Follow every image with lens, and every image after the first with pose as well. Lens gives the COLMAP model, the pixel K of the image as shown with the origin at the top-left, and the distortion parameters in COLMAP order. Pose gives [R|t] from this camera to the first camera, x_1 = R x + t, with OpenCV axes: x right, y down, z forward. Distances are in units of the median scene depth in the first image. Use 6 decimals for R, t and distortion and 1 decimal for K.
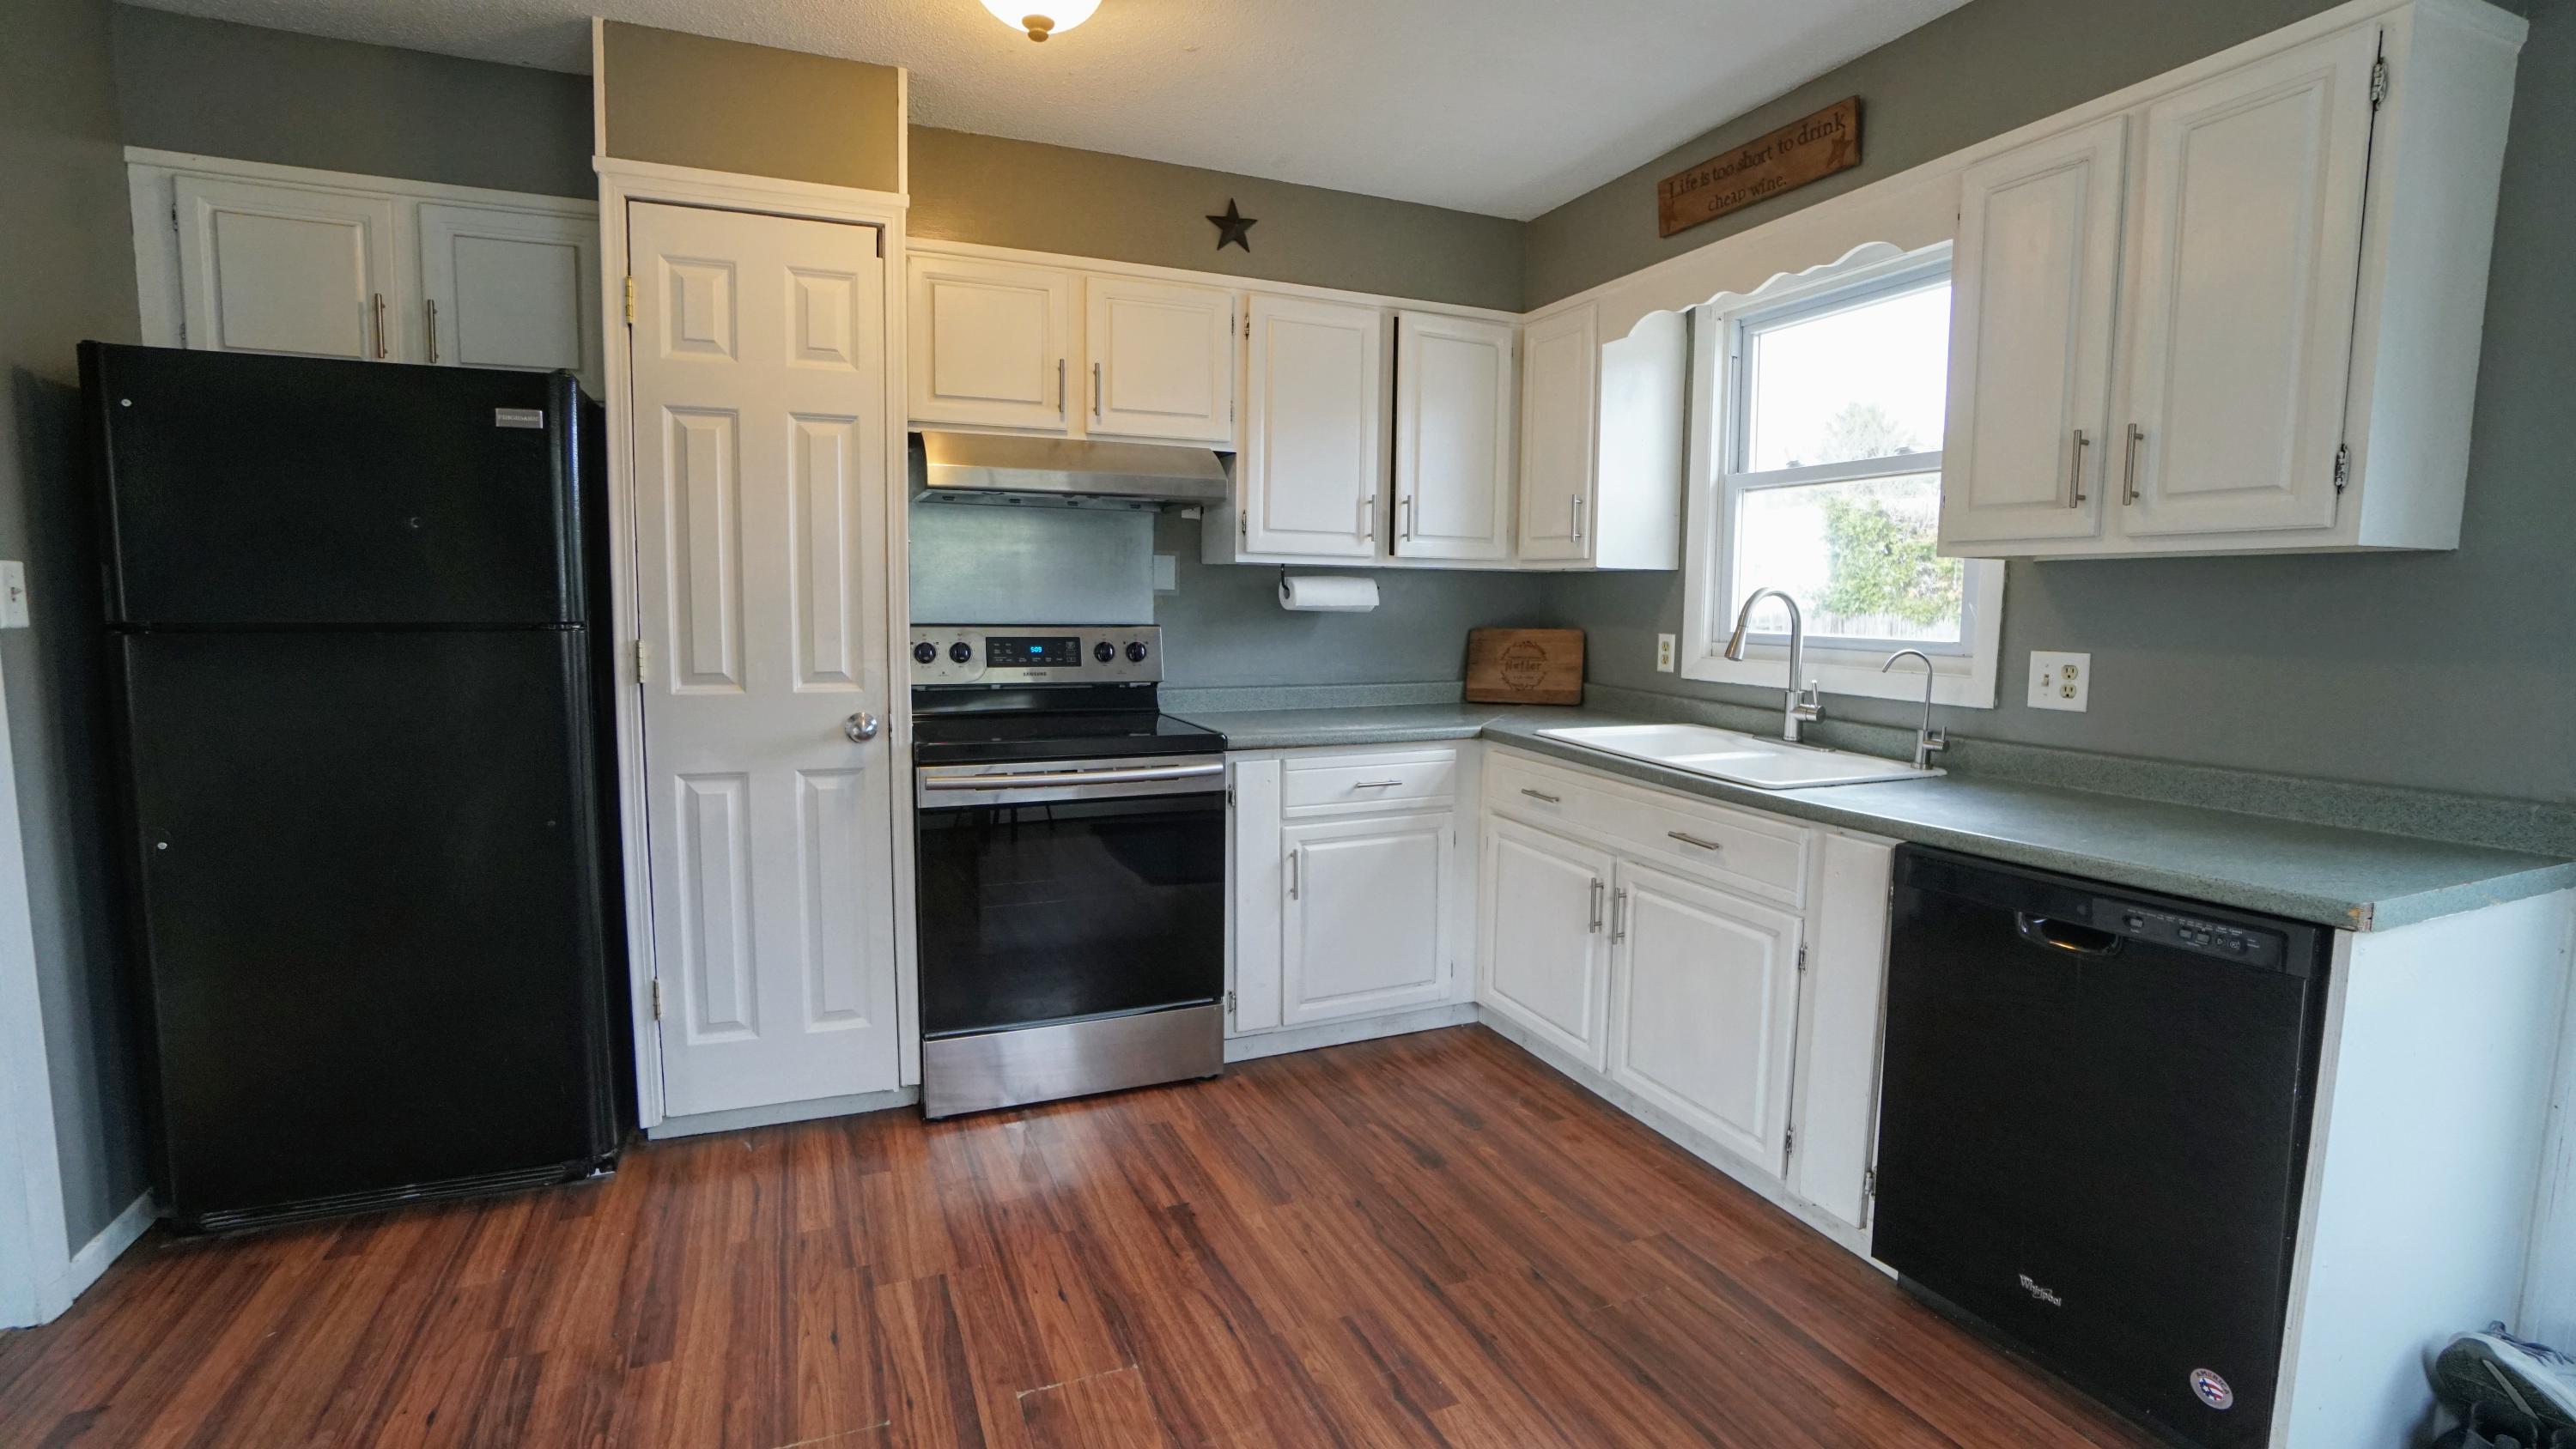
lens RADIAL K [[1131.6, 0, 1296.1], [0, 1131.6, 723.6], [0, 0, 1]] dist [-0.060251, 0.018563]
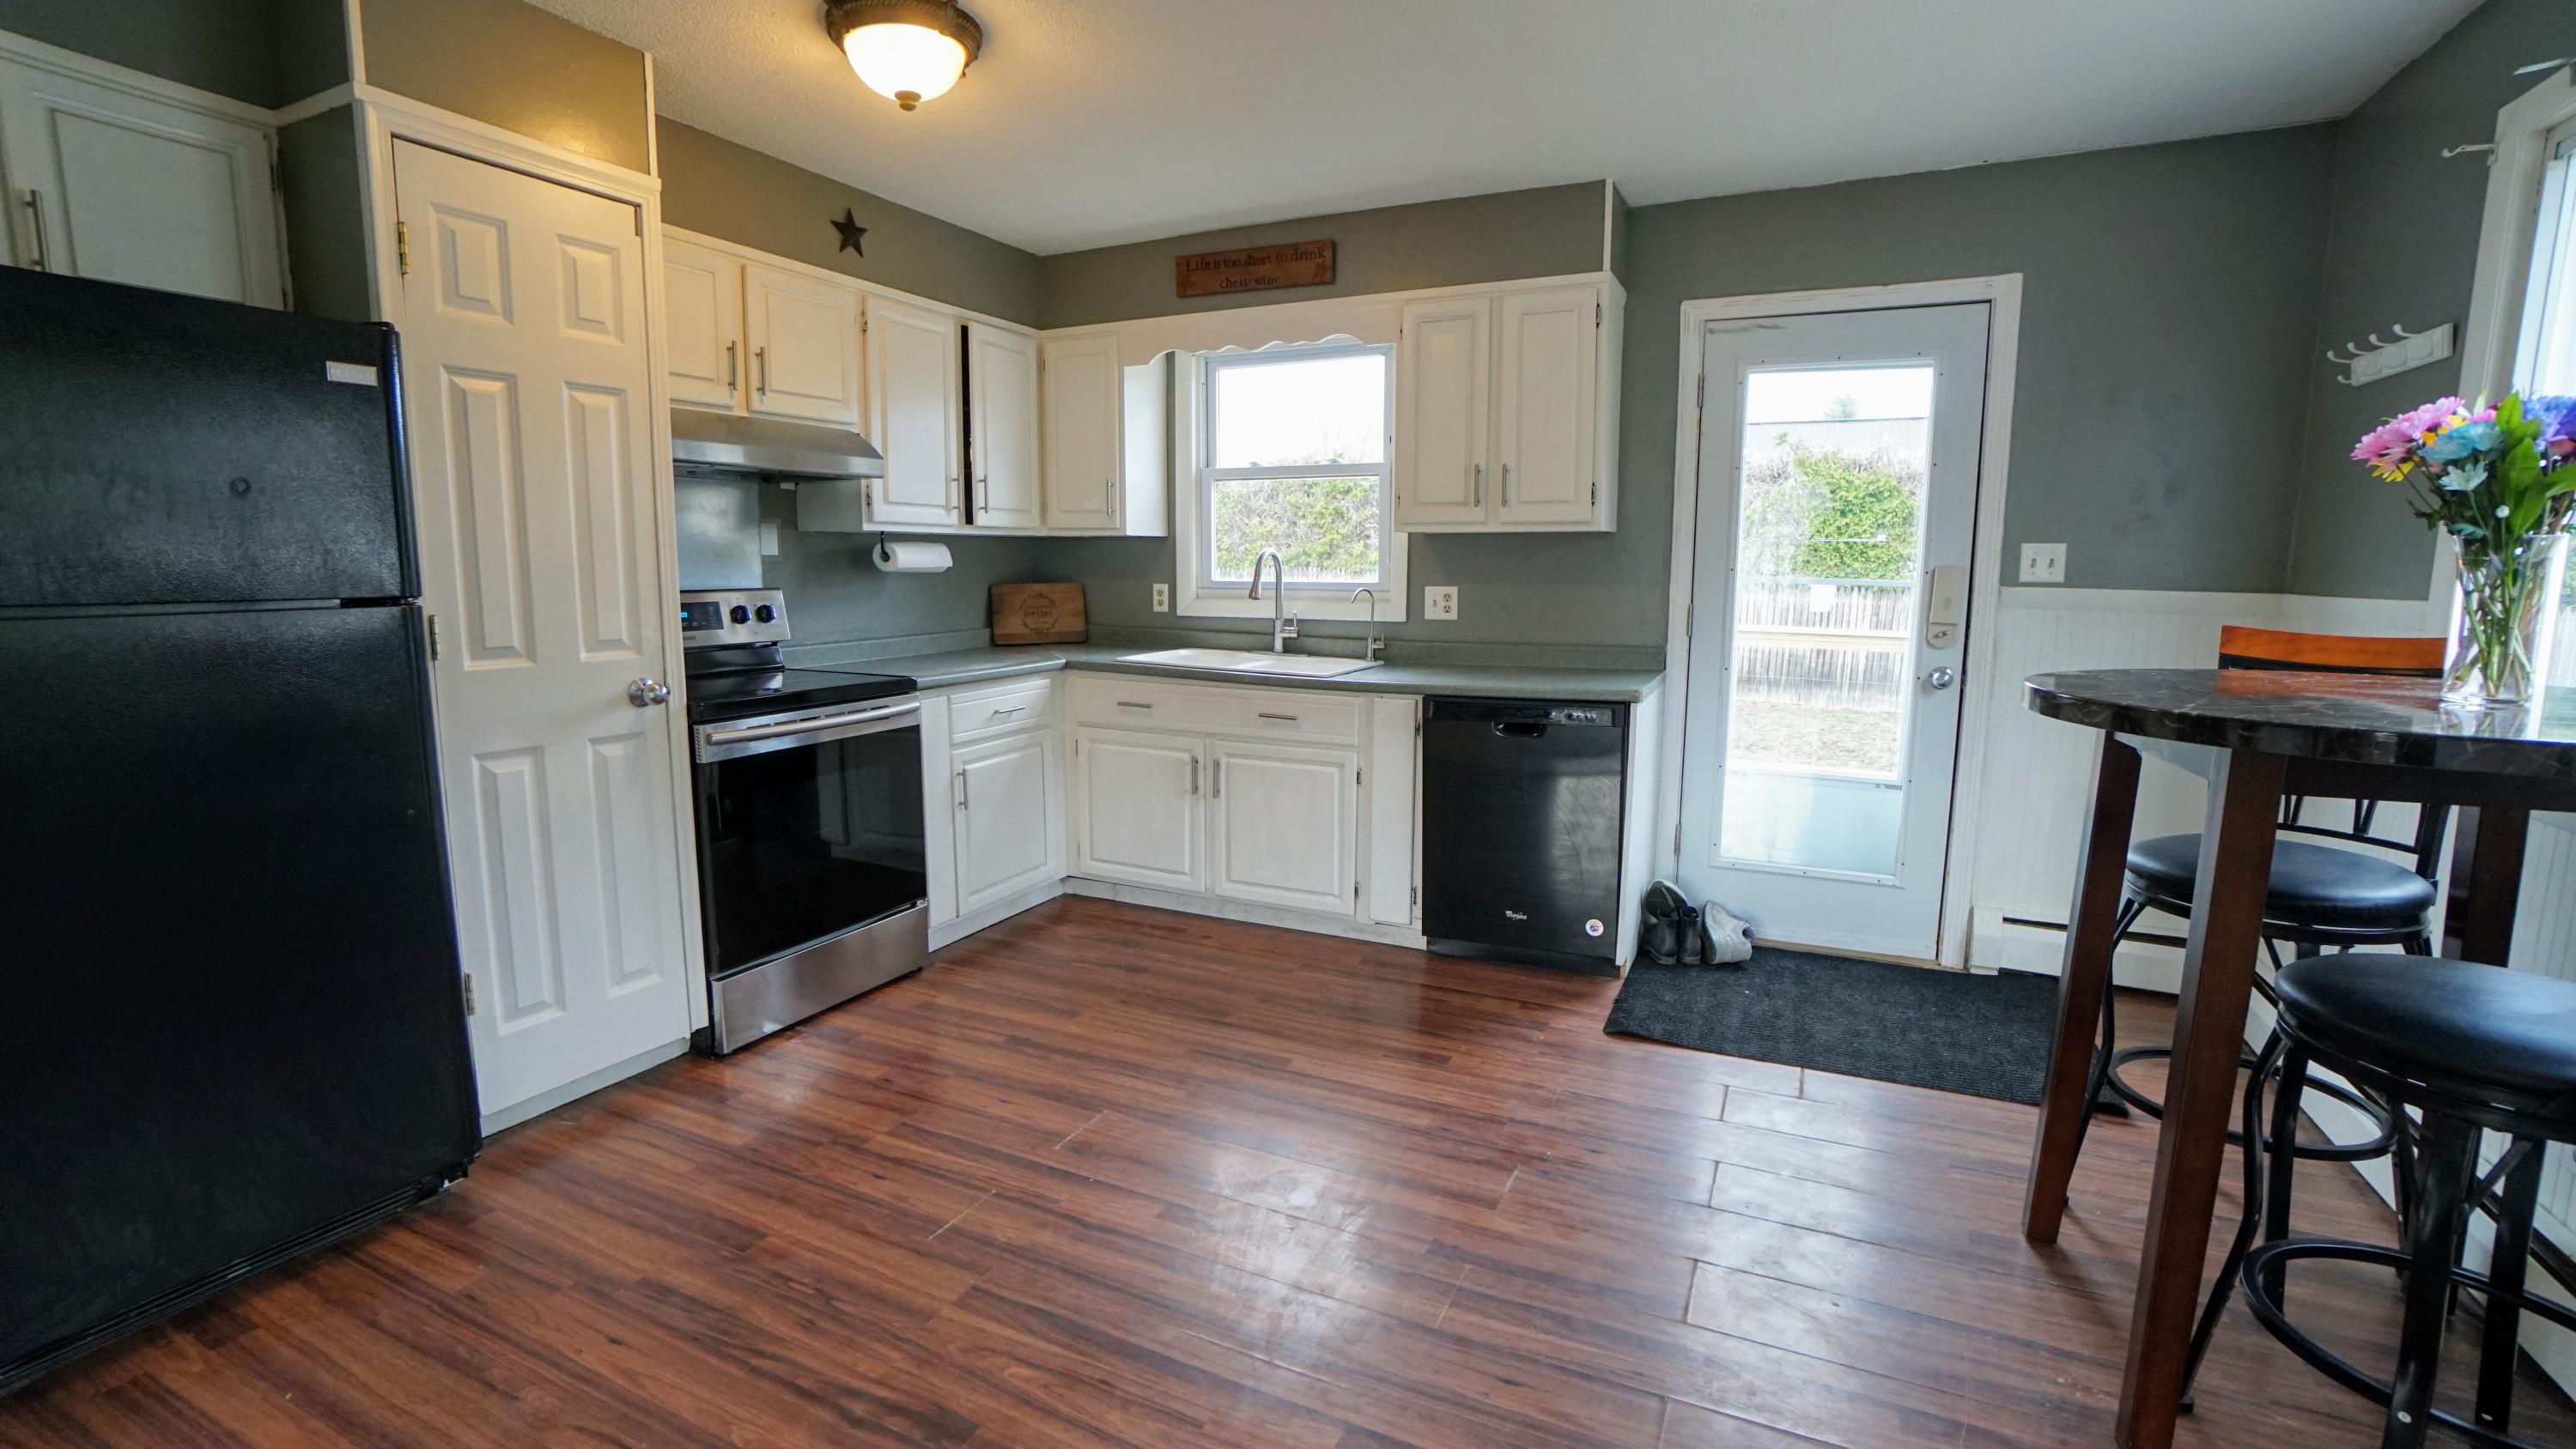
lens RADIAL K [[1131.6, 0, 1263.9], [0, 1131.6, 727.4], [0, 0, 1]] dist [-0.060251, 0.018563]
pose [[0.755899, -0.104702, 0.646262, -0.617522], [0.077757, 0.994500, 0.070173, 0.008282], [-0.650055, -0.002793, 0.759882, -0.151423]]
